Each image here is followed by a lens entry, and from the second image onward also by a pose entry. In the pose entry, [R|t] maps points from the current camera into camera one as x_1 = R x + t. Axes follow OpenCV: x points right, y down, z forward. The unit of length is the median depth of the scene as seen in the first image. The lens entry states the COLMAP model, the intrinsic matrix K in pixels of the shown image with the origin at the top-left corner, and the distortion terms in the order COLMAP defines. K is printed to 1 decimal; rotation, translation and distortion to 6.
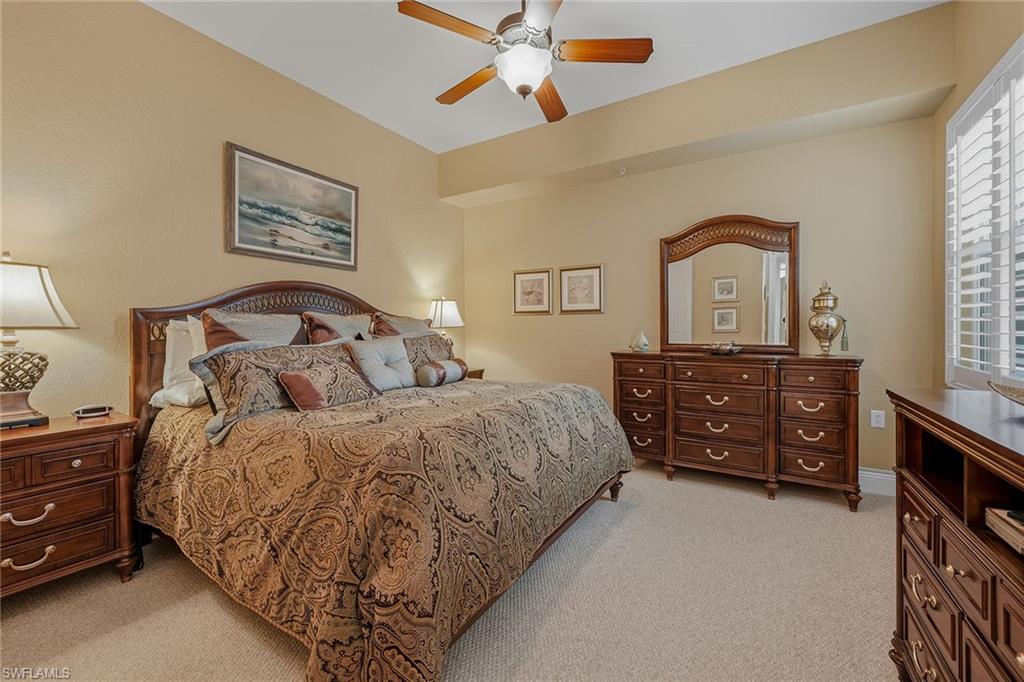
lens RADIAL K [[415.0, 0, 510.7], [0, 415.0, 333.5], [0, 0, 1]] dist [0.003825, 0.000260]
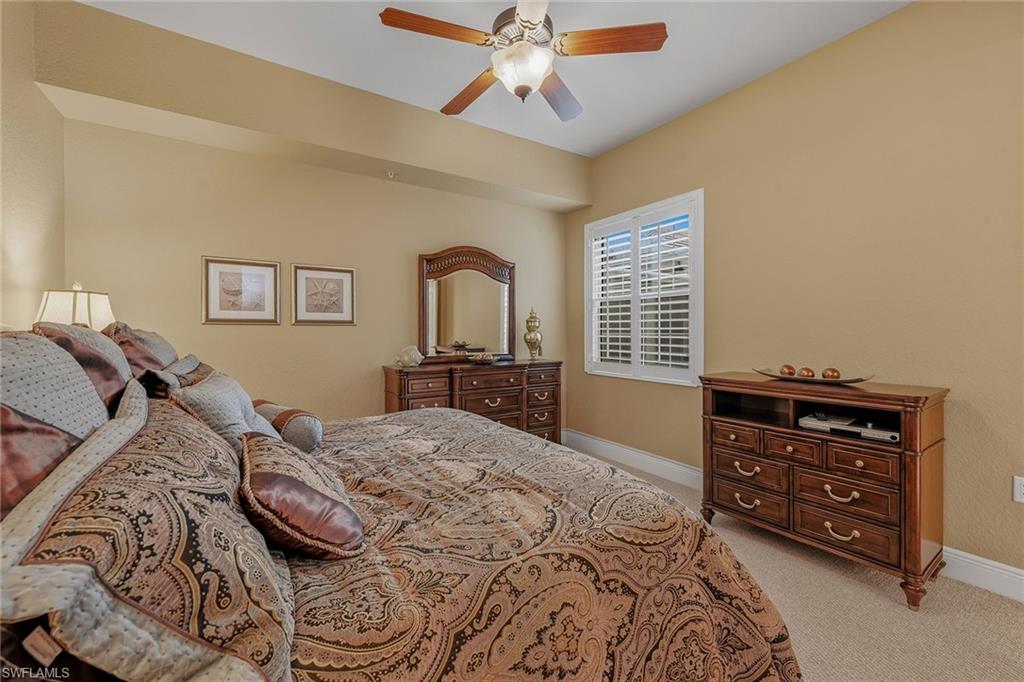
lens RADIAL K [[415.0, 0, 510.7], [0, 415.0, 336.6], [0, 0, 1]] dist [0.003825, 0.000260]
pose [[0.426620, -0.006230, 0.904409, -0.540805], [0.011182, 0.999936, 0.001613, -0.029657], [-0.904362, 0.009425, 0.426663, 0.426192]]
